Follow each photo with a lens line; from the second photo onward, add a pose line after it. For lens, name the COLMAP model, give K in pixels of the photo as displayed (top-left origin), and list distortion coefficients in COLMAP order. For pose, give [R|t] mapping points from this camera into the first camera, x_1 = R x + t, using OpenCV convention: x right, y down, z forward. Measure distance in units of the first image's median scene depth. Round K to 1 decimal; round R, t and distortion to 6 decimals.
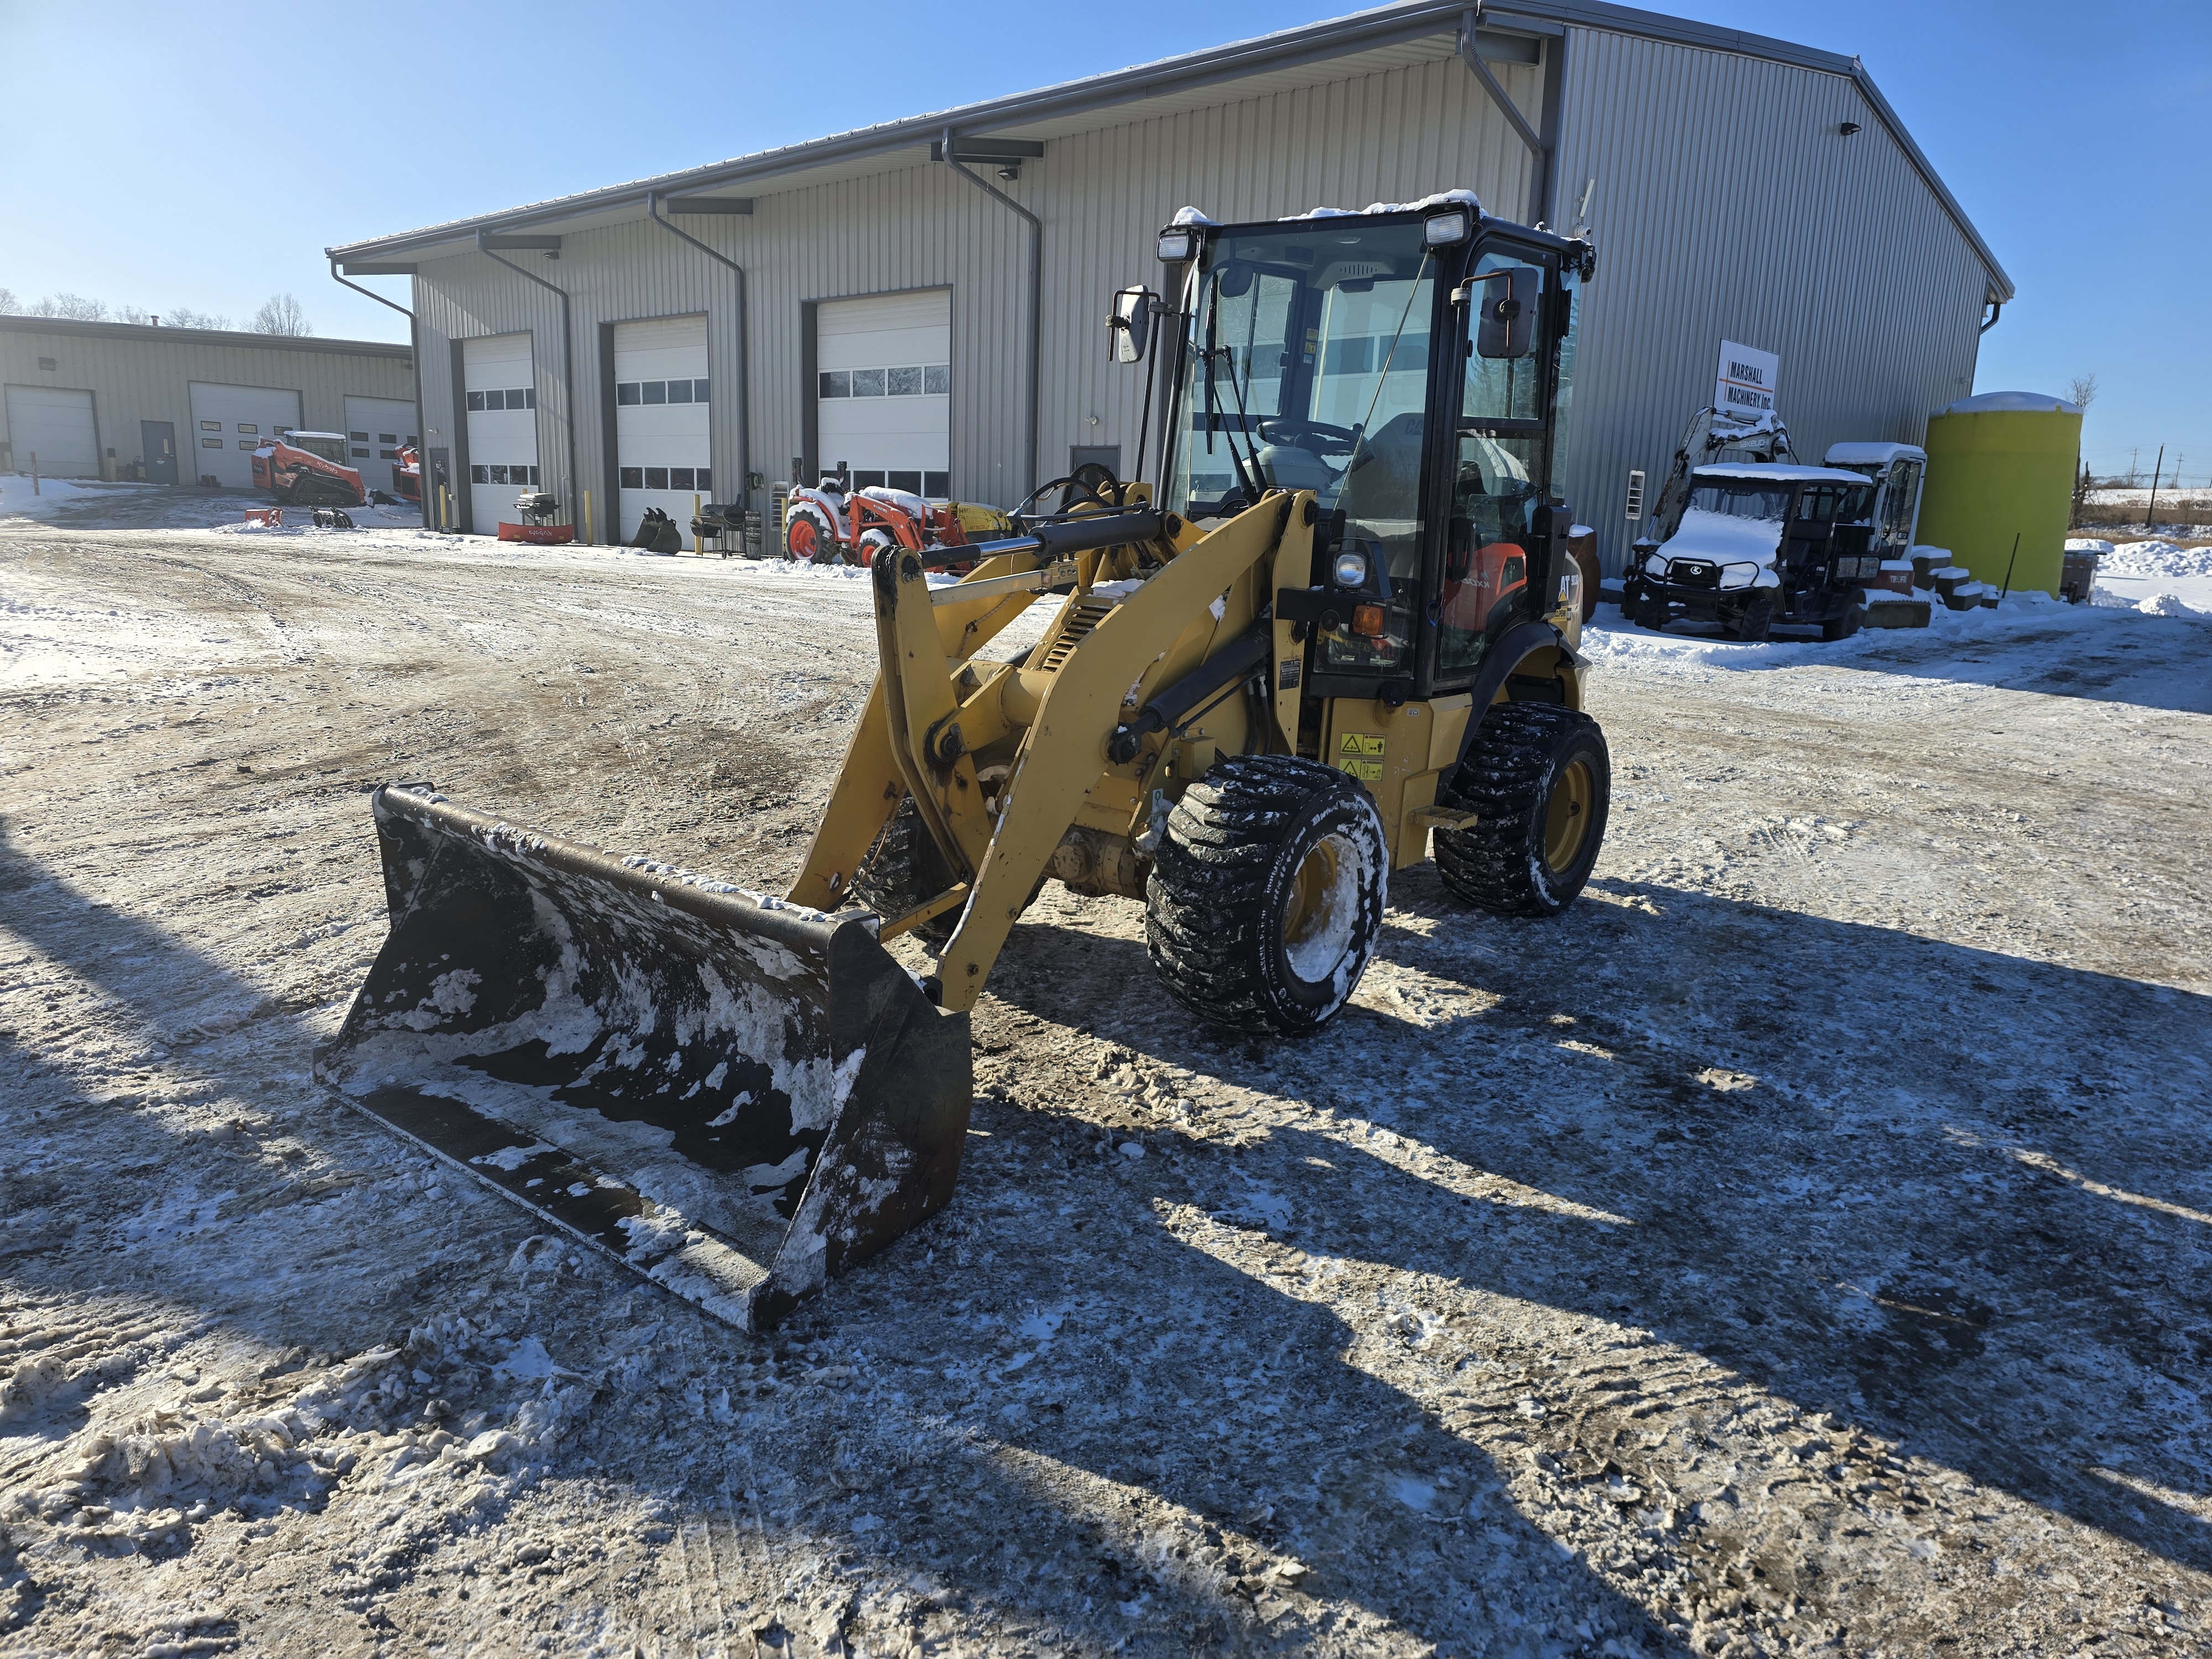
lens RADIAL K [[1482.7, 0, 1139.3], [0, 1482.7, 808.7], [0, 0, 1]] dist [0.114335, -0.137046]
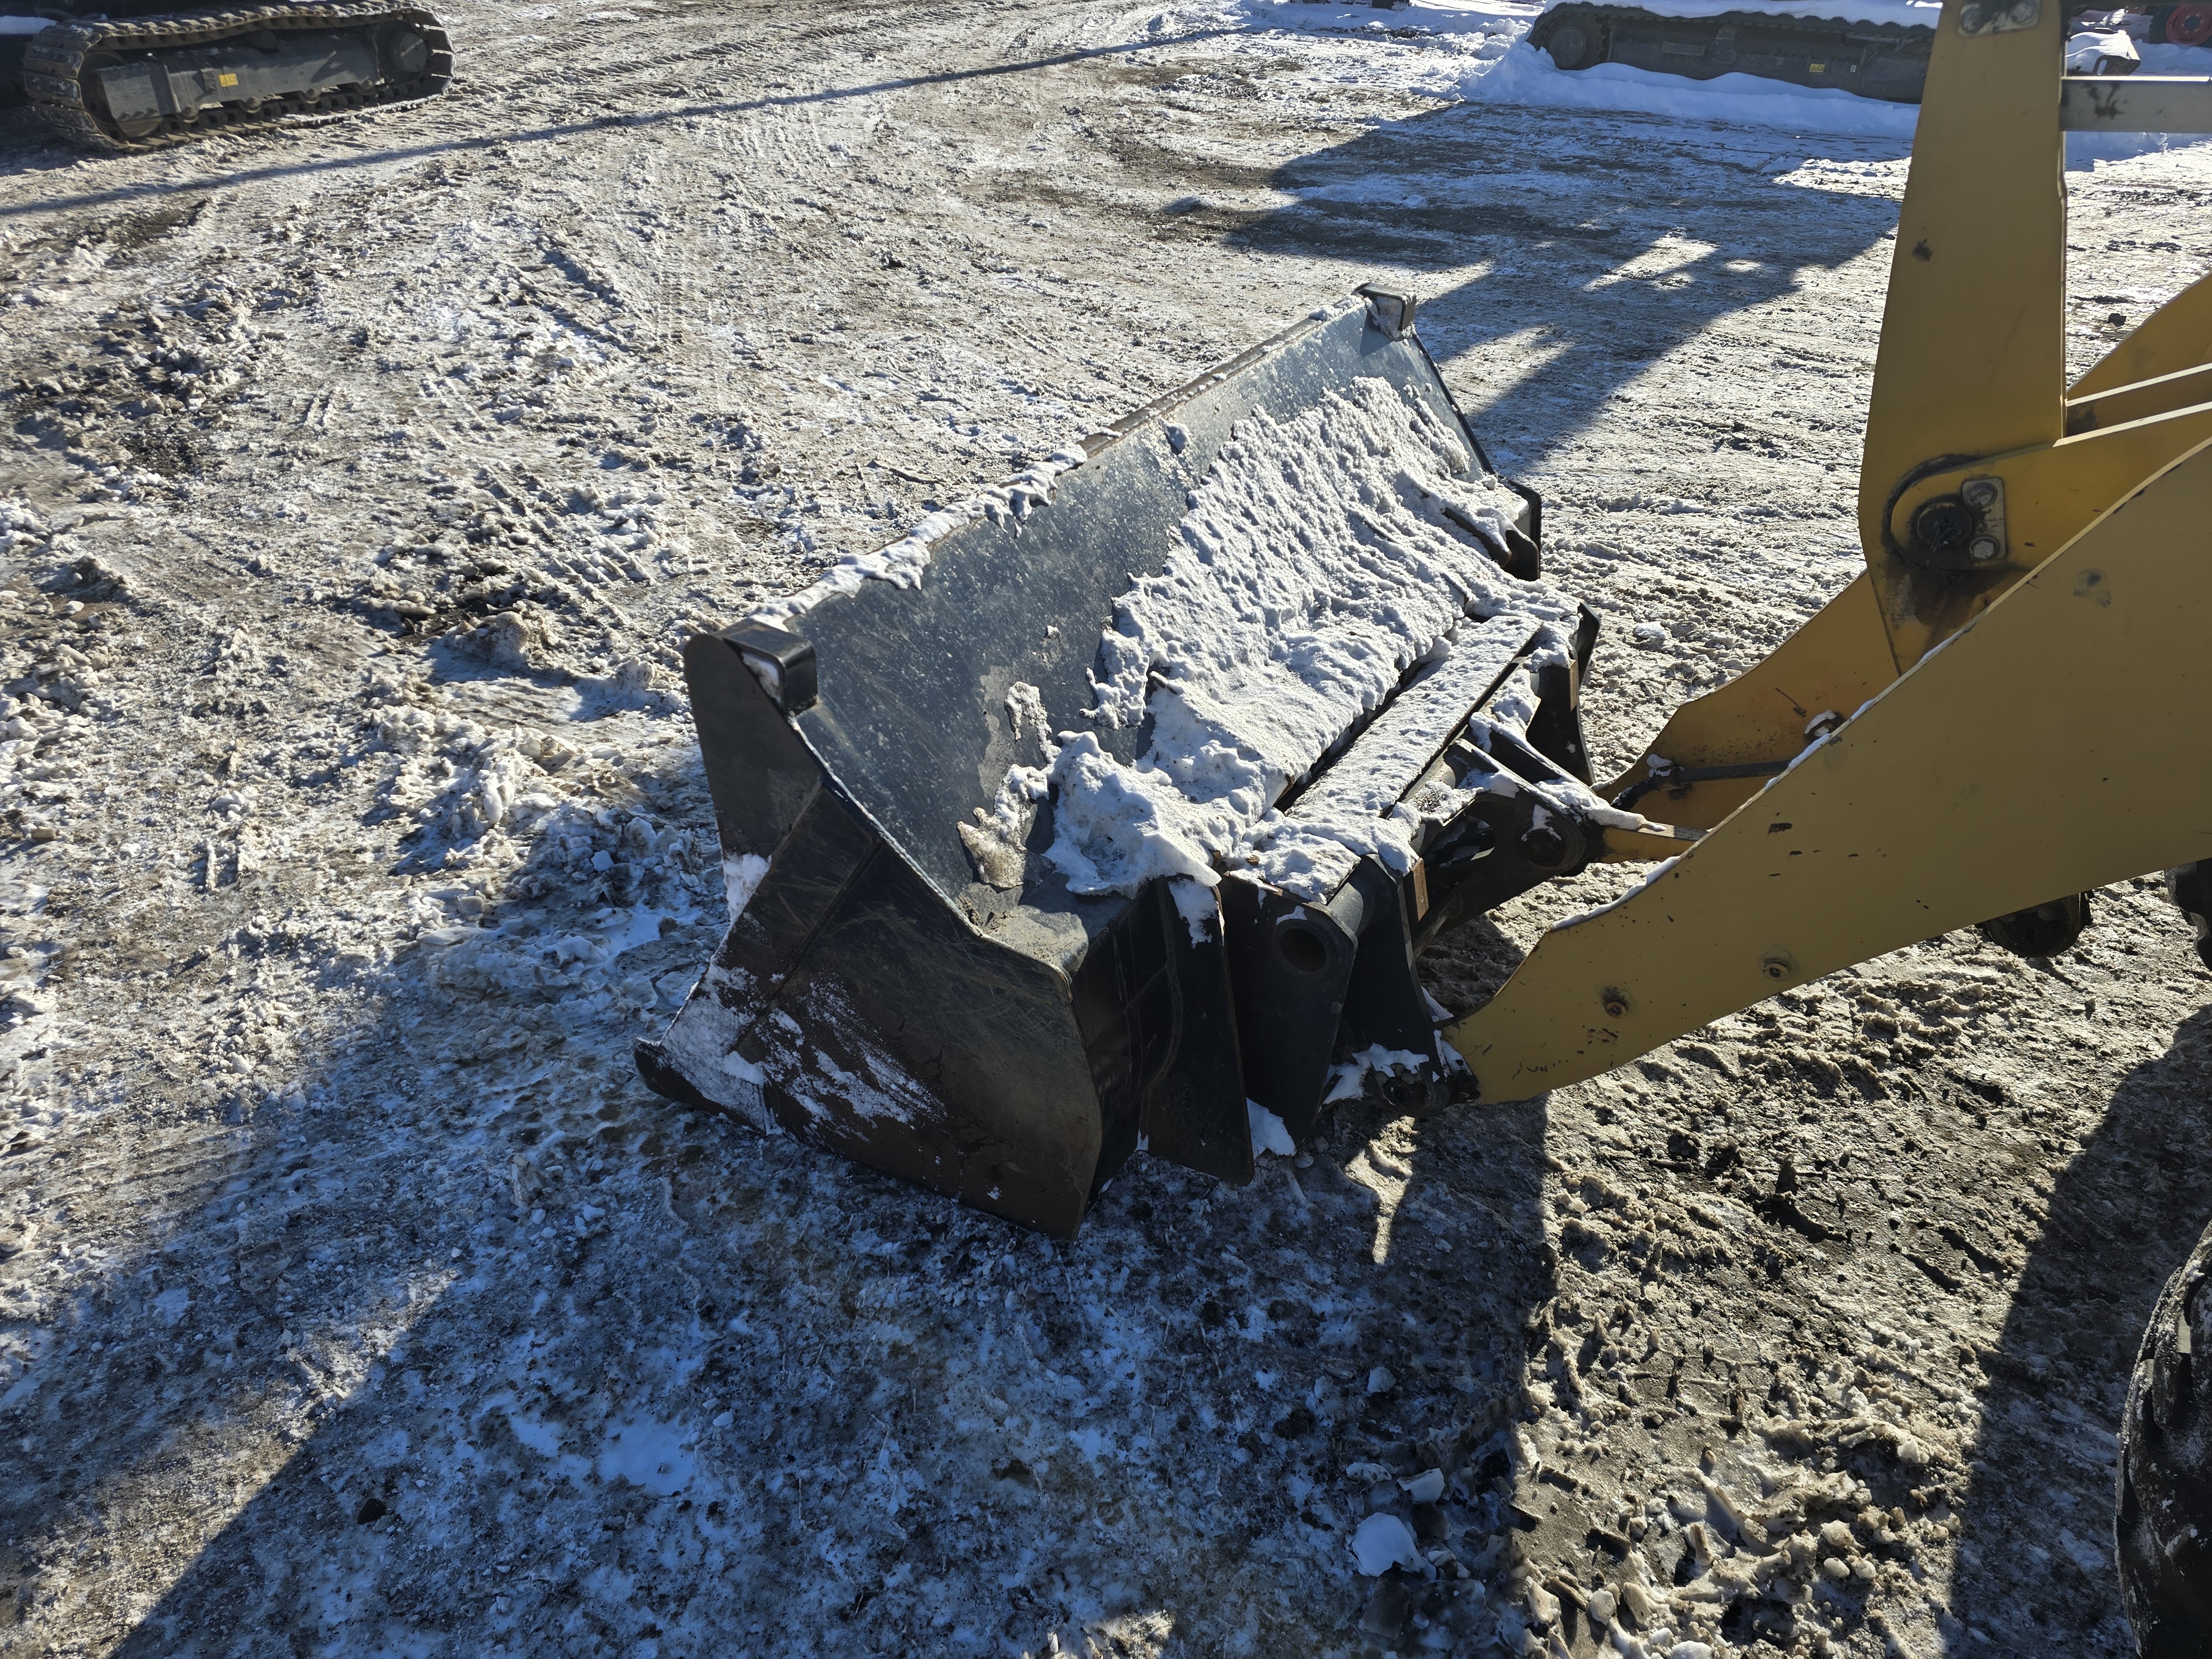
lens RADIAL K [[1468.3, 0, 1123.1], [0, 1468.3, 822.3], [0, 0, 1]] dist [0.072968, -0.067578]
pose [[0.104919, 0.529721, -0.841658, 0.176355], [-0.244383, 0.834110, 0.494507, -0.097865], [0.963986, 0.153804, 0.216969, 0.616368]]
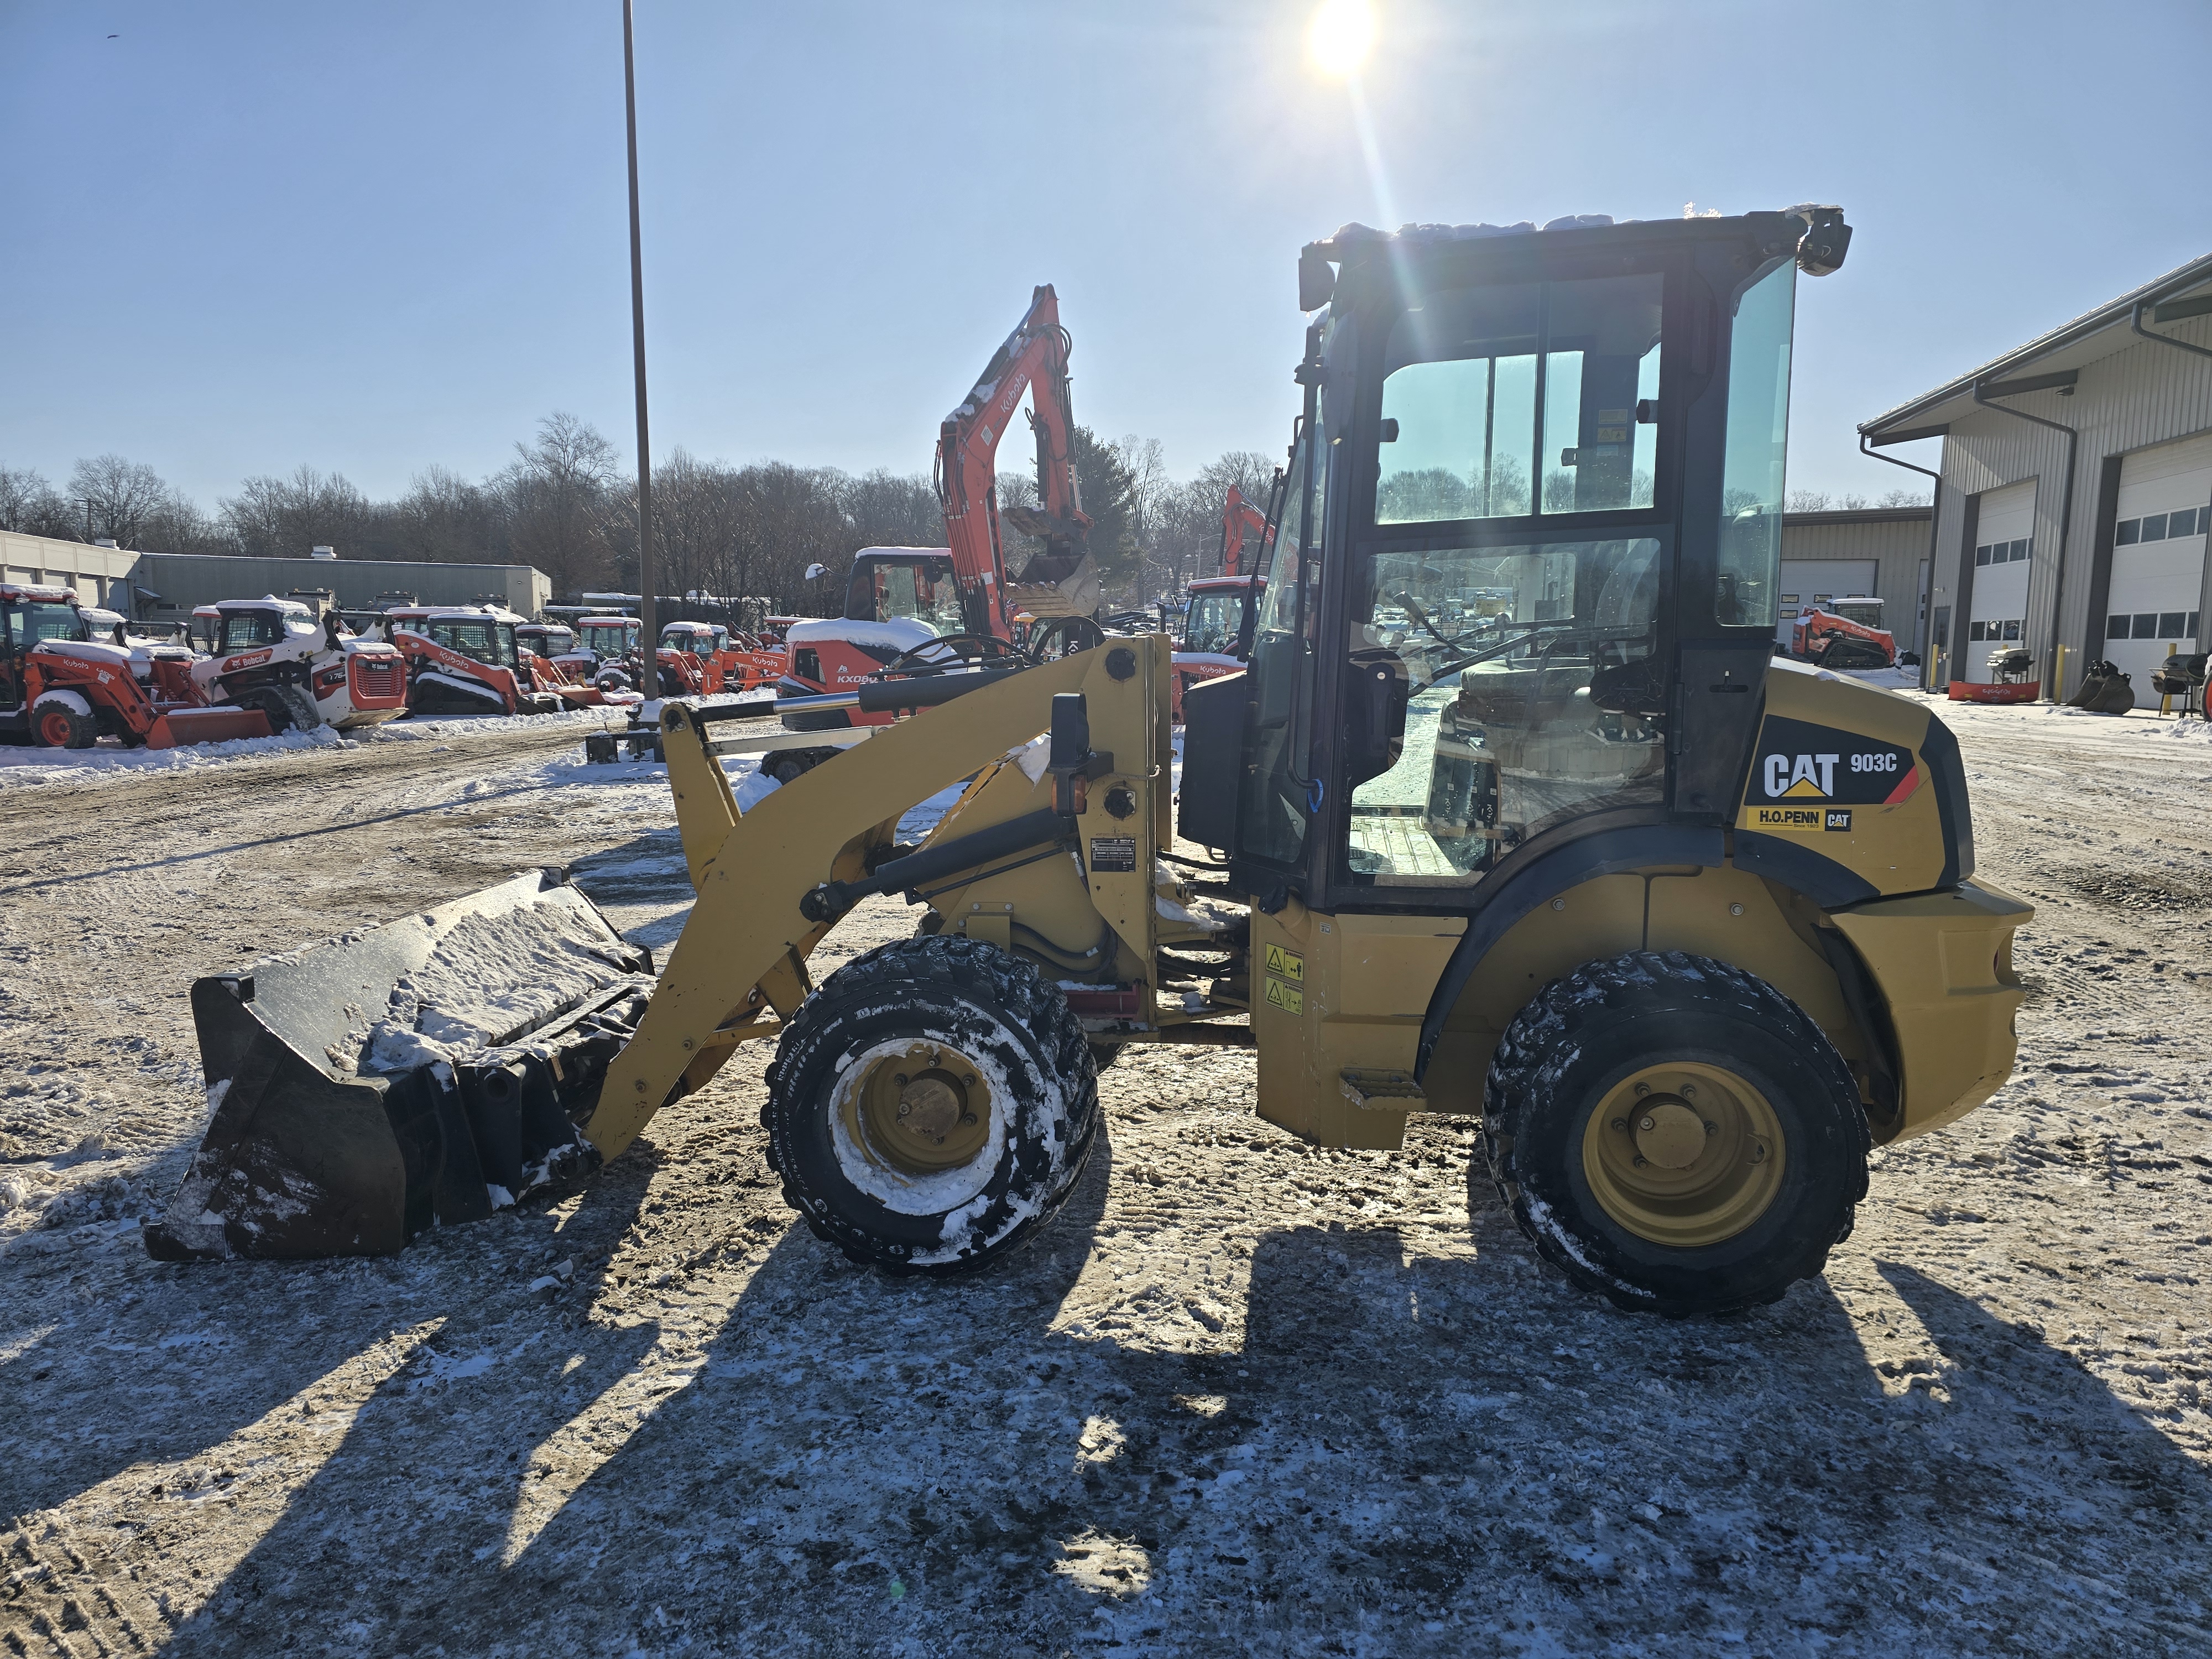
lens RADIAL K [[1468.3, 0, 1123.1], [0, 1468.3, 822.3], [0, 0, 1]] dist [0.072968, -0.067578]
pose [[0.503783, 0.069855, -0.861001, 0.799615], [-0.150803, 0.988531, -0.008034, -0.102087], [0.850565, 0.133889, 0.508540, 0.592902]]
